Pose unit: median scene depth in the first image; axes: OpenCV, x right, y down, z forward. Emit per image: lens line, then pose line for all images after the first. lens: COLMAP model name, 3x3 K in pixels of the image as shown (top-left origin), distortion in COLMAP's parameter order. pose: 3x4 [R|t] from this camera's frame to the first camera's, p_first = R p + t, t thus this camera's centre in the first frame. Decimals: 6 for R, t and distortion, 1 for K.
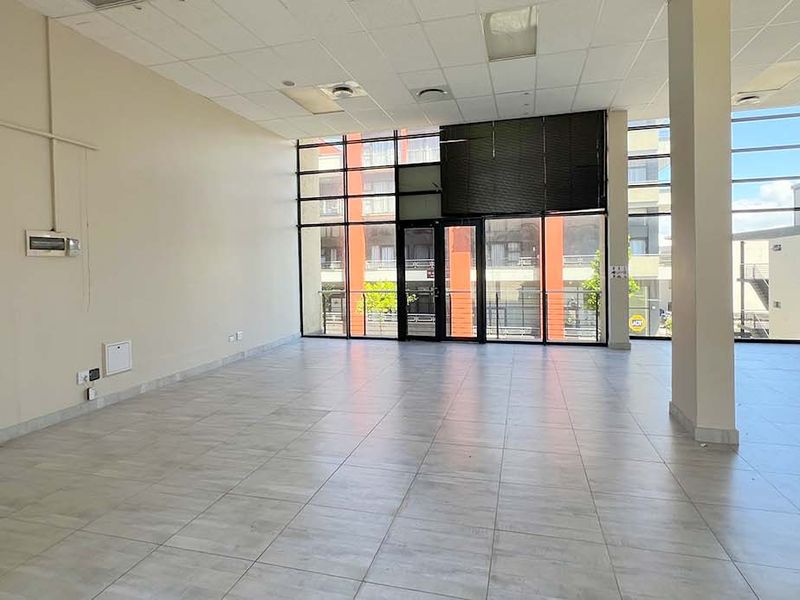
lens RADIAL K [[462.5, 0, 400.9], [0, 462.5, 272.7], [0, 0, 1]] dist [-0.020159, 0.003197]
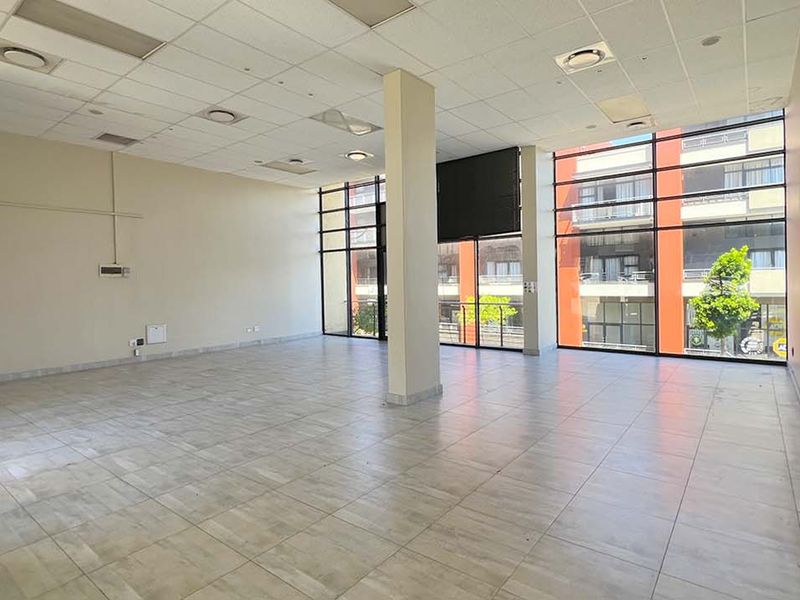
lens RADIAL K [[453.8, 0, 396.5], [0, 453.8, 283.3], [0, 0, 1]] dist [-0.002619, 0.000090]
pose [[0.921197, 0.003467, -0.389080, 0.499666], [-0.006099, 0.999966, -0.005531, -0.003093], [0.389048, 0.007468, 0.921187, -0.133123]]
